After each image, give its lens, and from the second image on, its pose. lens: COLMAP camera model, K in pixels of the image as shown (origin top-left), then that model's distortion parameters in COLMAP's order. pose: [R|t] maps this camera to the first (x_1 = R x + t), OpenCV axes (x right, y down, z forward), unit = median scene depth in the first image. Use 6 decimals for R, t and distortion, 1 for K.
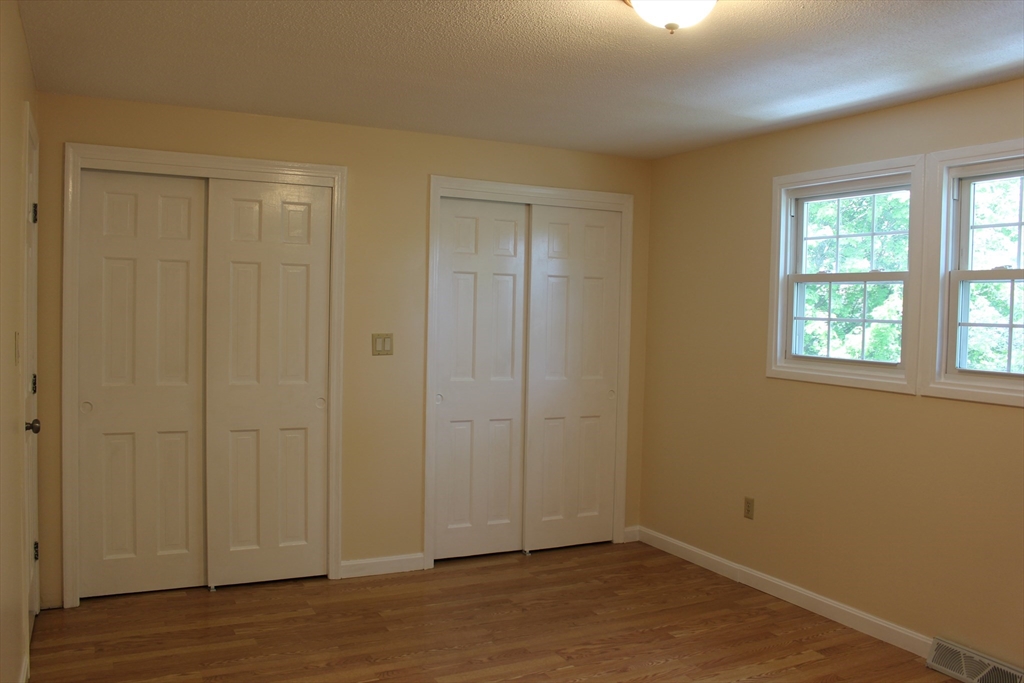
lens RADIAL K [[850.0, 0, 511.9], [0, 850.0, 342.2], [0, 0, 1]] dist [-0.146677, 0.108179]
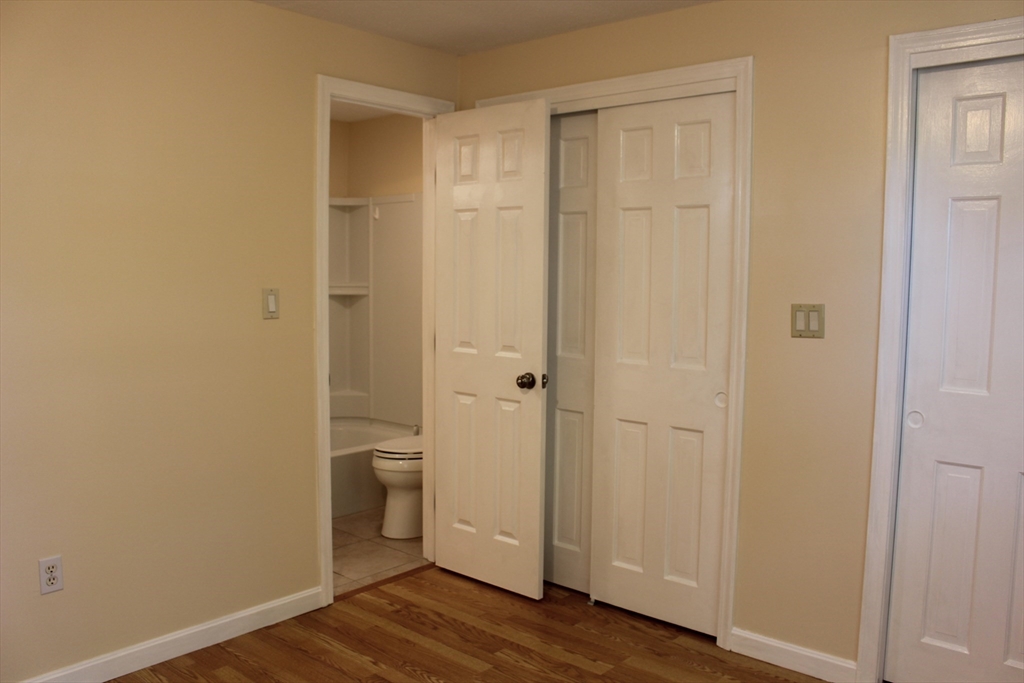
lens RADIAL K [[850.0, 0, 512.8], [0, 850.0, 343.3], [0, 0, 1]] dist [-0.146677, 0.108179]
pose [[0.359338, 0.062216, -0.931131, 0.368466], [-0.029775, 0.998031, 0.055196, -0.009017], [0.932732, 0.007890, 0.360483, 0.581542]]
